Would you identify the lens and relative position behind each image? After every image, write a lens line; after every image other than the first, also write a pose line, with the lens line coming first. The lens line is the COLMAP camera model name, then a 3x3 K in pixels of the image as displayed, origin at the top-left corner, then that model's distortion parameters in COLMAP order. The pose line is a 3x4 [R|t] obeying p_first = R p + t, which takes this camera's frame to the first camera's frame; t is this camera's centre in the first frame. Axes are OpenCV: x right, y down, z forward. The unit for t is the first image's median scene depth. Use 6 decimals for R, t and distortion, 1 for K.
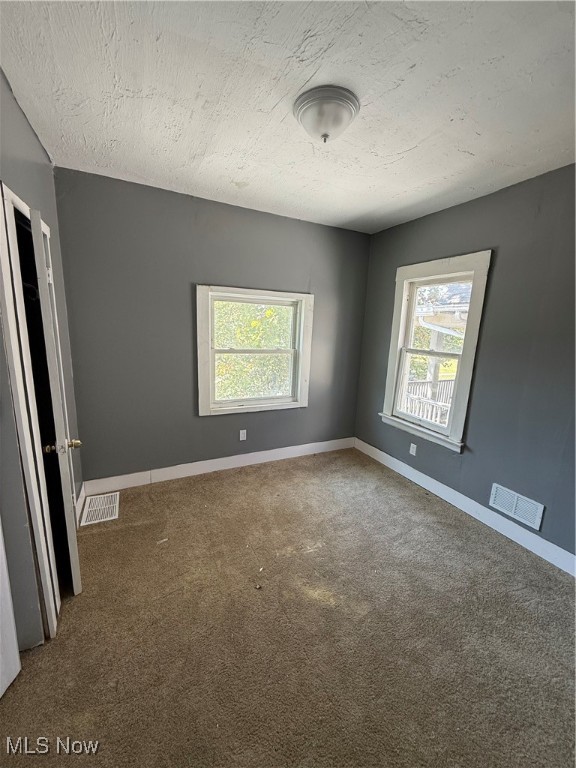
lens RADIAL K [[306.8, 0, 288.5], [0, 306.8, 382.5], [0, 0, 1]] dist [0.002764, -0.000105]
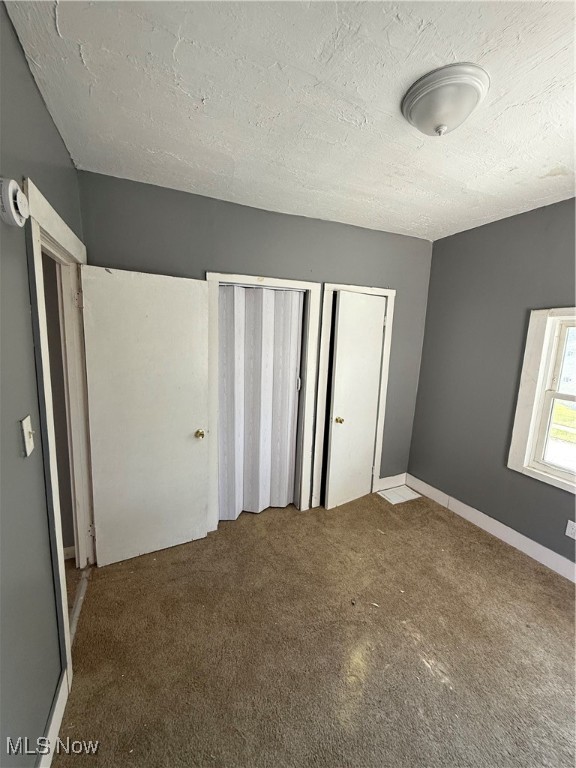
lens RADIAL K [[306.8, 0, 289.0], [0, 306.8, 384.0], [0, 0, 1]] dist [0.002764, -0.000105]
pose [[-0.049240, 0.110918, -0.992609, 0.575749], [-0.232381, 0.965269, 0.119390, -0.074618], [0.971378, 0.236542, -0.021755, 0.432990]]
